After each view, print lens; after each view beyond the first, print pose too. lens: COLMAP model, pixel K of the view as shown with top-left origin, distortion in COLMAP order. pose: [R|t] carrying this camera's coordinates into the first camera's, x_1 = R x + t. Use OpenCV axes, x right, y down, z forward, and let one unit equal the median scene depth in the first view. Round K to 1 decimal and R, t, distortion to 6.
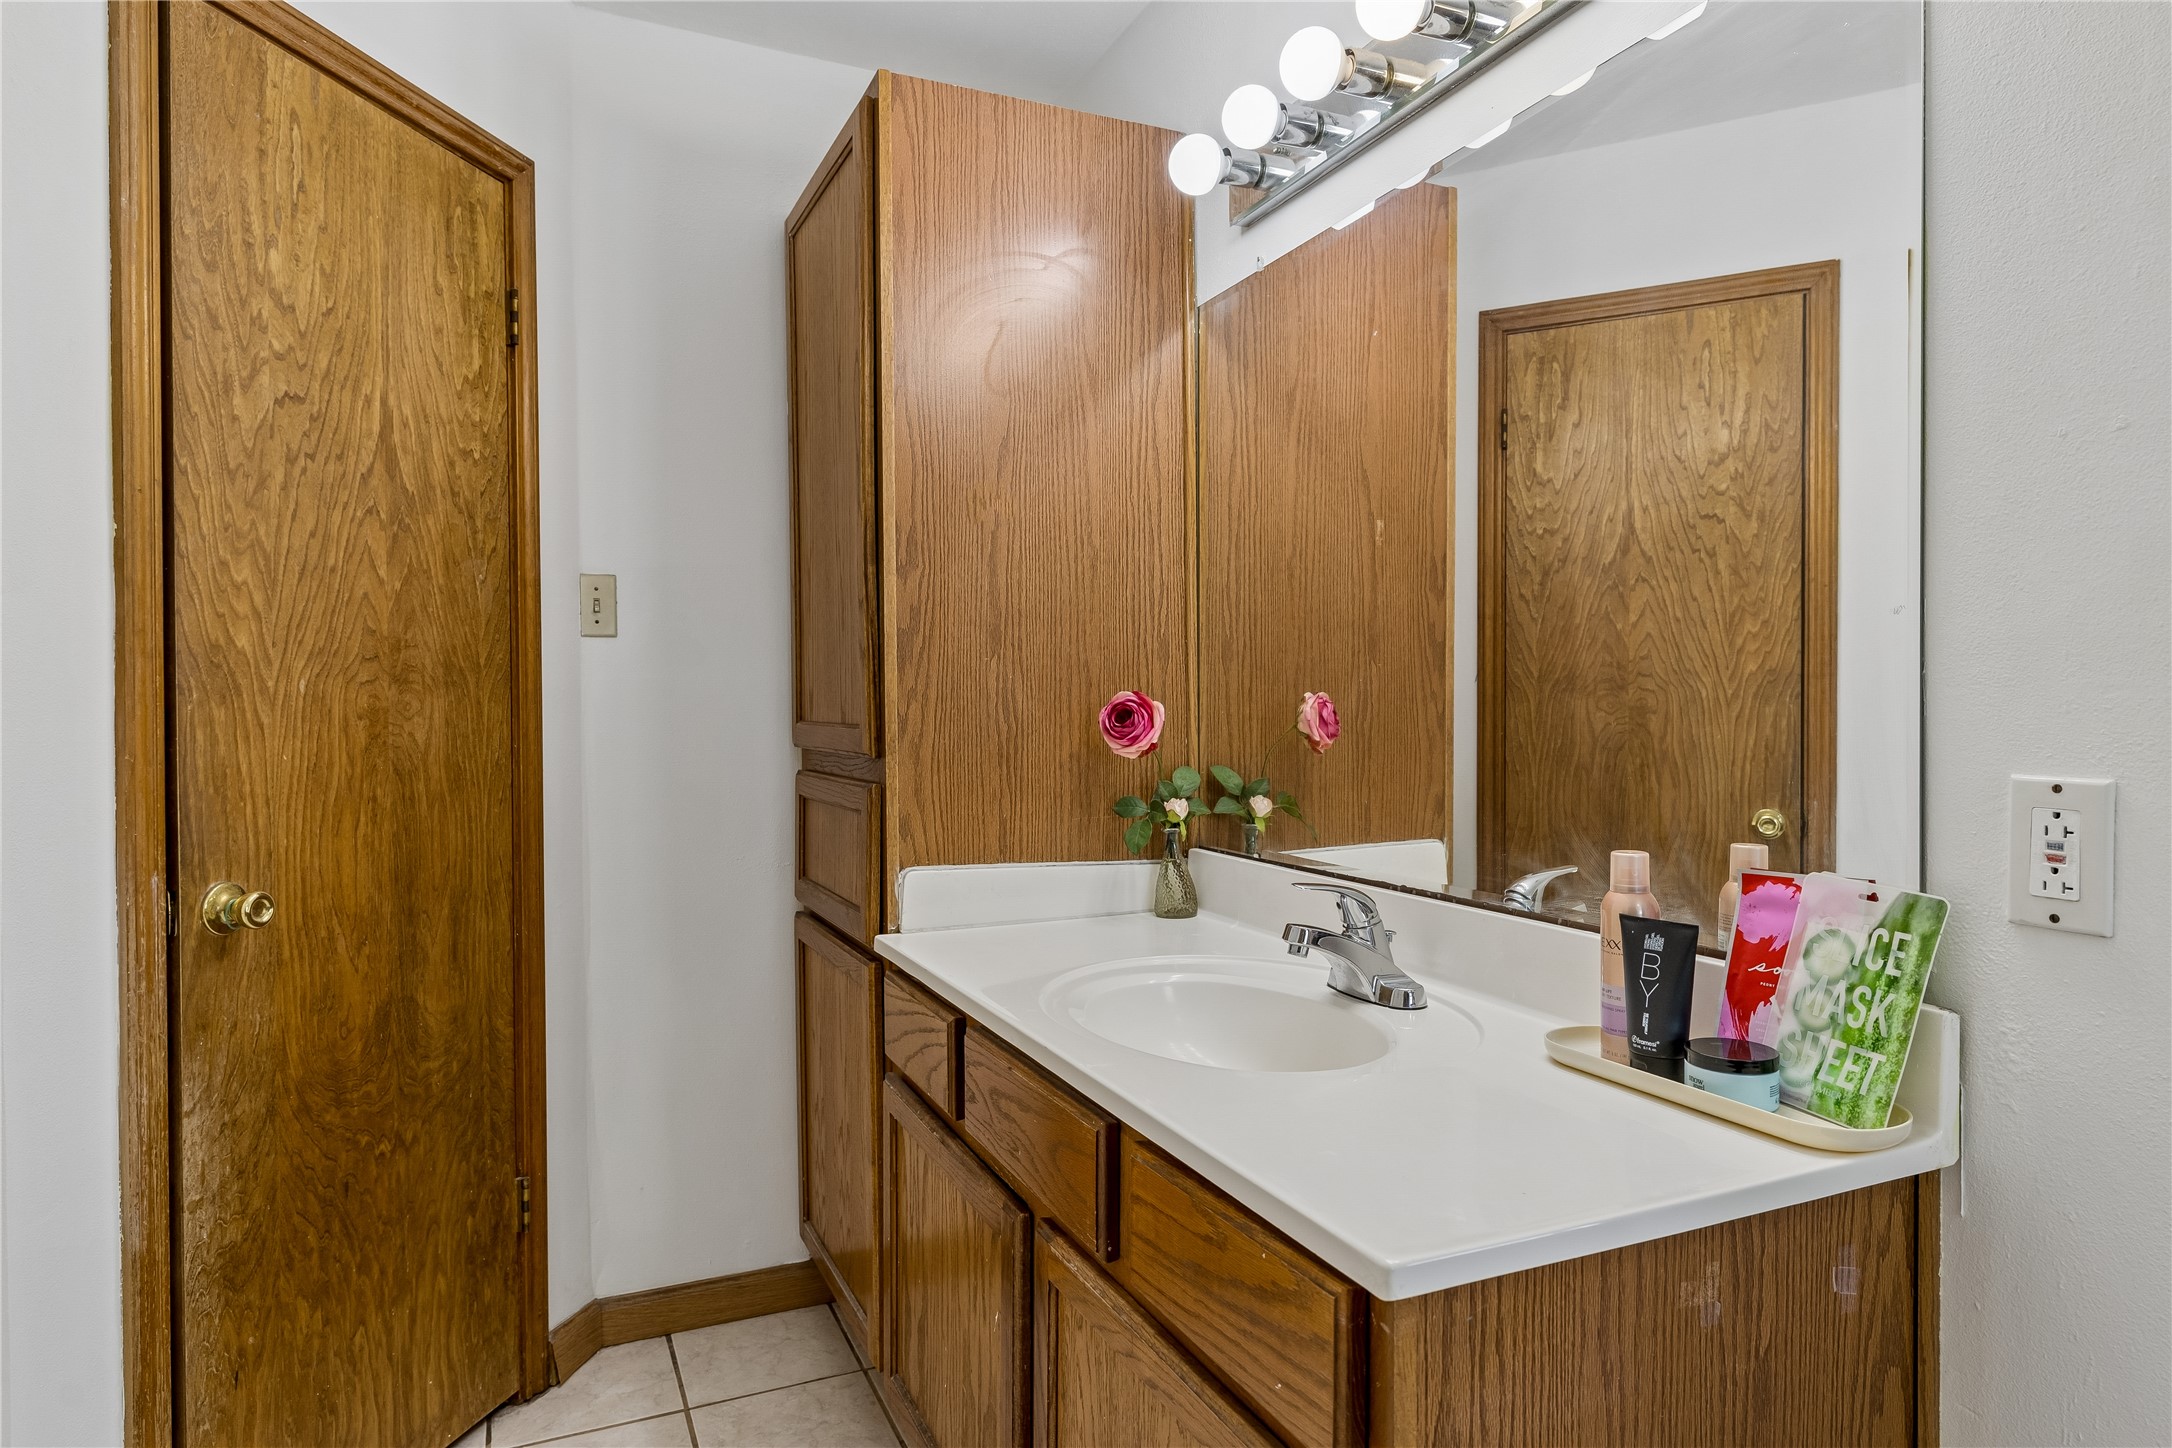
lens RADIAL K [[1266.6, 0, 1084.9], [0, 1266.6, 720.8], [0, 0, 1]] dist [0.000593, -0.001678]
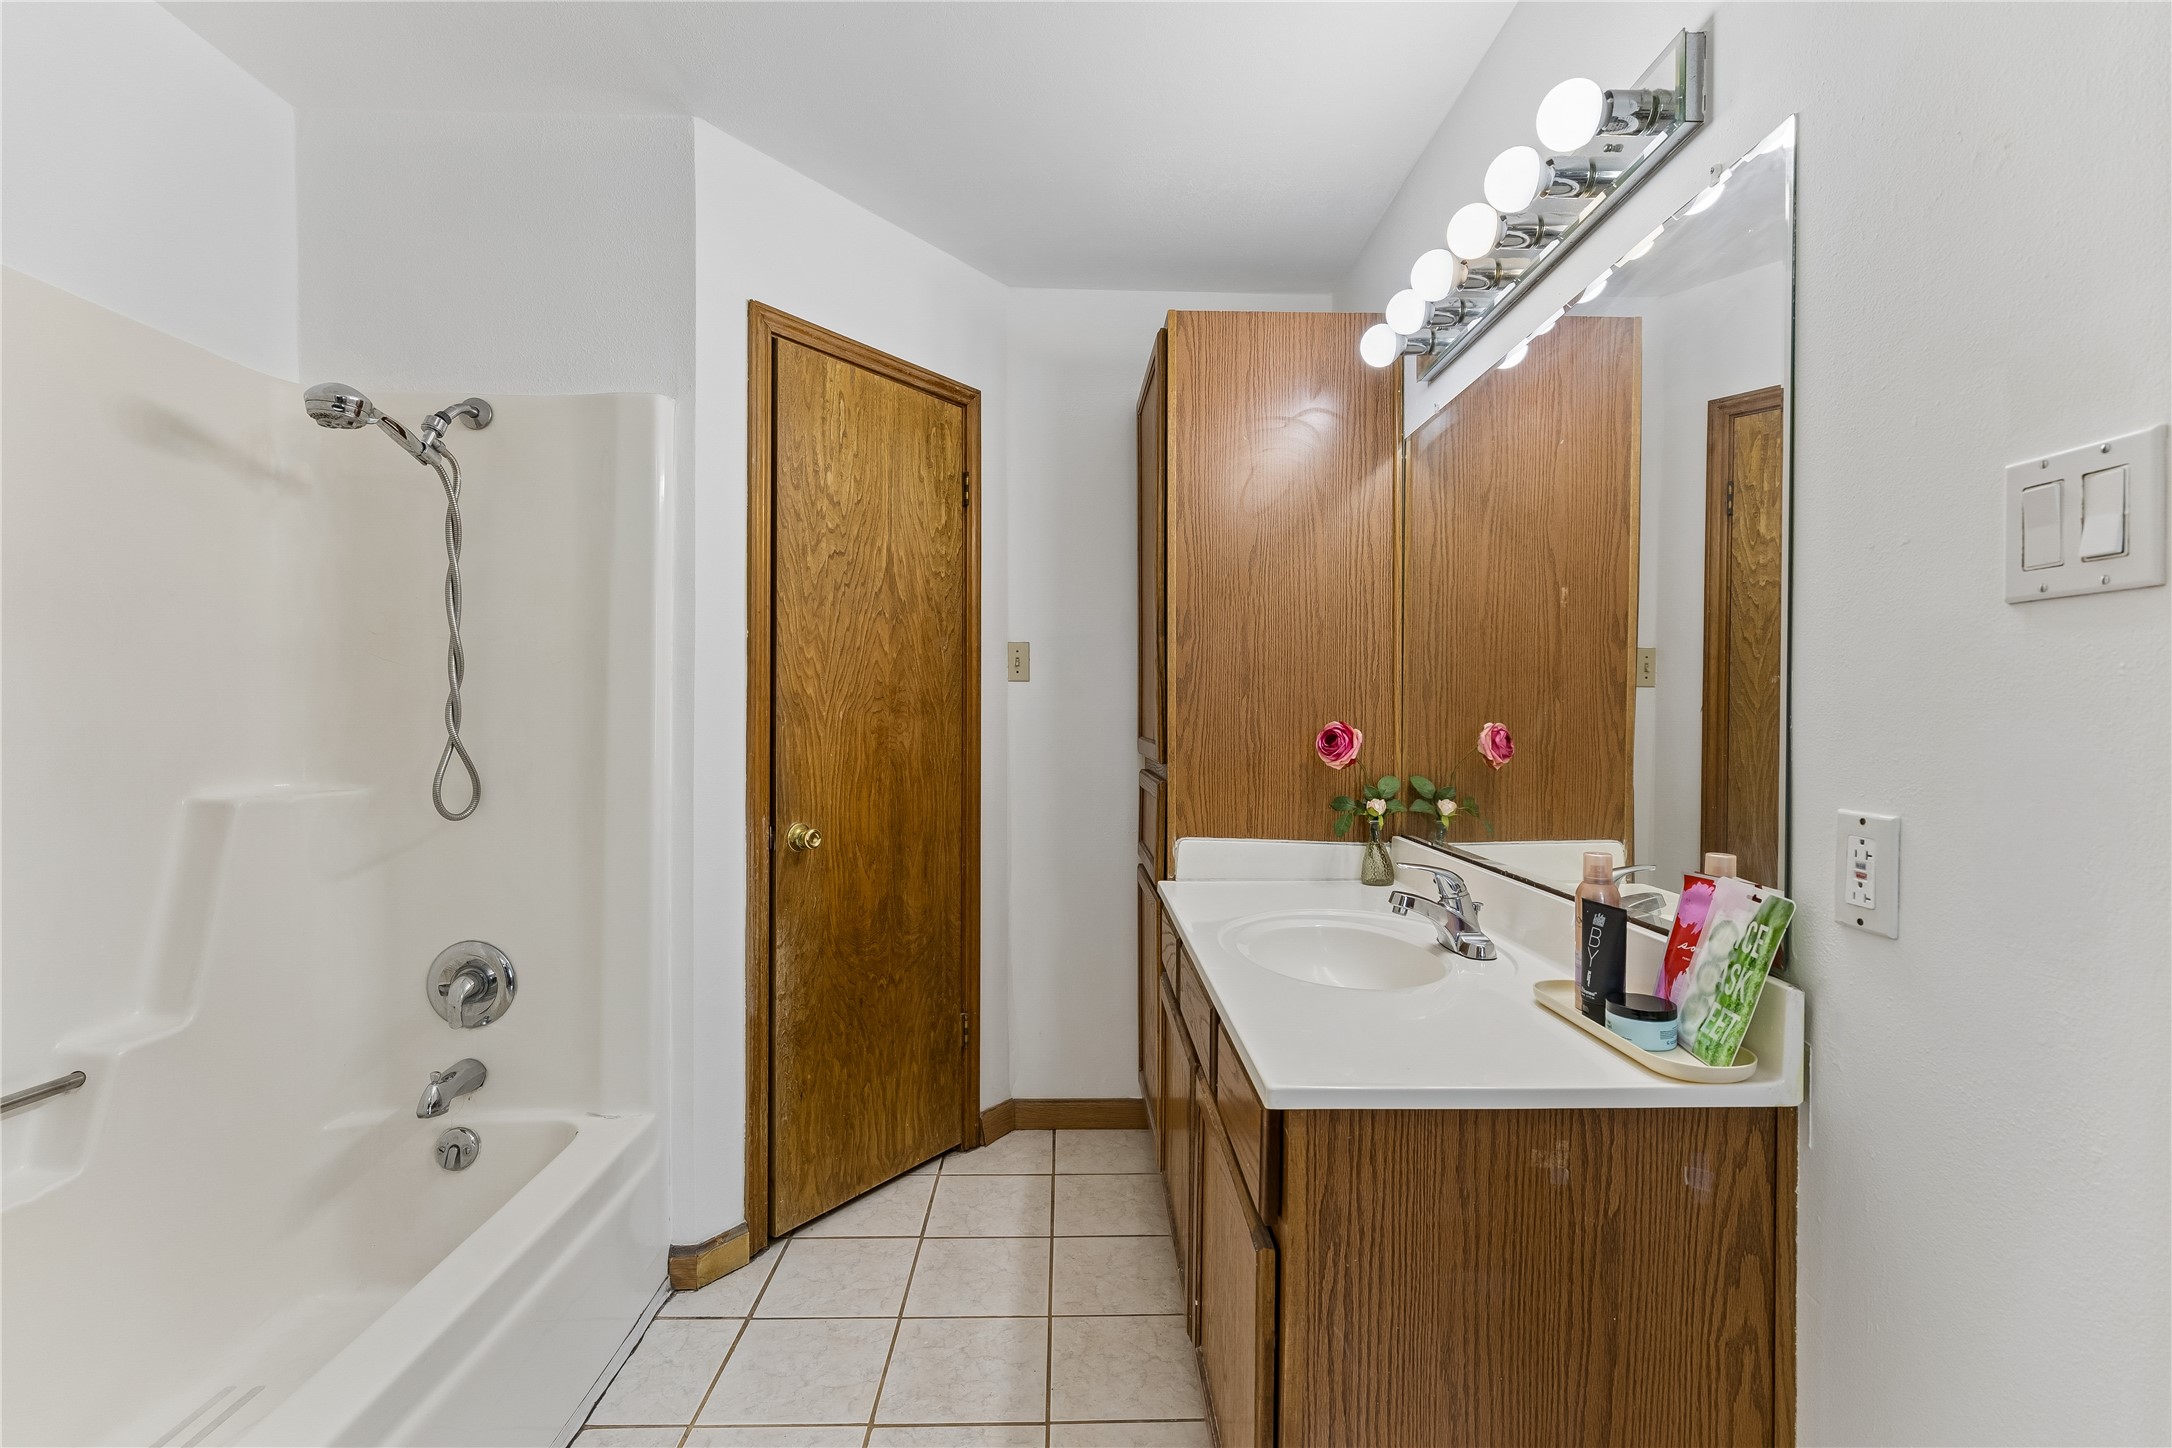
lens RADIAL K [[982.9, 0, 1088.9], [0, 982.9, 723.1], [0, 0, 1]] dist [-0.003091, -0.000092]
pose [[0.918971, 0.012240, -0.394135, 0.224281], [-0.013529, 0.999908, -0.000492, -0.018276], [0.394092, 0.005785, 0.919053, -0.118693]]
